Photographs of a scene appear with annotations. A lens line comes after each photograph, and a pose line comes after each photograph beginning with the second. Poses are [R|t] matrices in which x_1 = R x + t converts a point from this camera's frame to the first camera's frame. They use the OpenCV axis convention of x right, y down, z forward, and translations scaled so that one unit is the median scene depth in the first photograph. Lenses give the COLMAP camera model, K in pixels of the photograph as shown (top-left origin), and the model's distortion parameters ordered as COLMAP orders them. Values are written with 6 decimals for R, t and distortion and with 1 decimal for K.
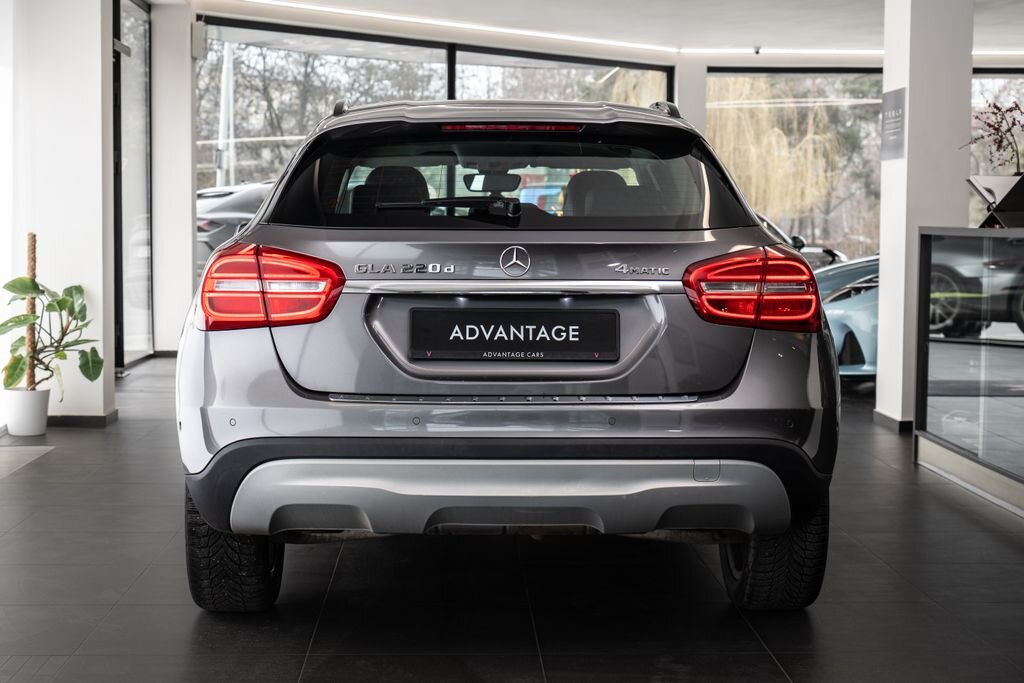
lens RADIAL K [[1782.5, 0, 505.8], [0, 1782.5, 344.0], [0, 0, 1]] dist [0.046865, 0.000000]
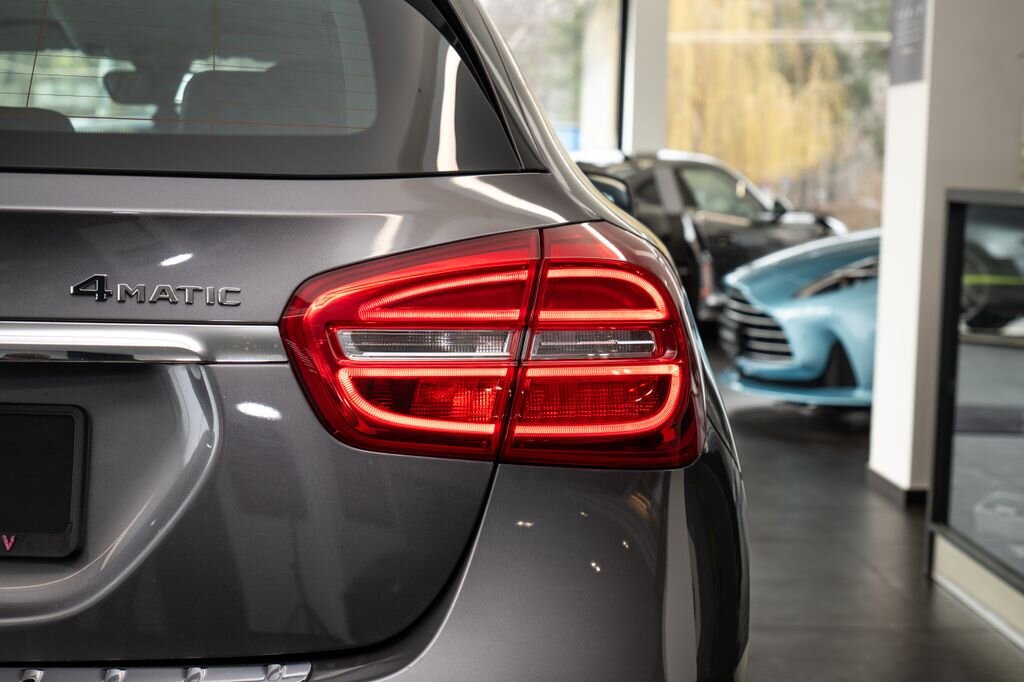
lens RADIAL K [[1782.5, 0, 518.4], [0, 1782.5, 341.0], [0, 0, 1]] dist [0.046865, 0.000000]
pose [[0.999744, 0.022525, 0.001894, 0.087619], [-0.022562, 0.999484, 0.022846, -0.024994], [-0.001379, -0.022883, 0.999737, 0.398780]]
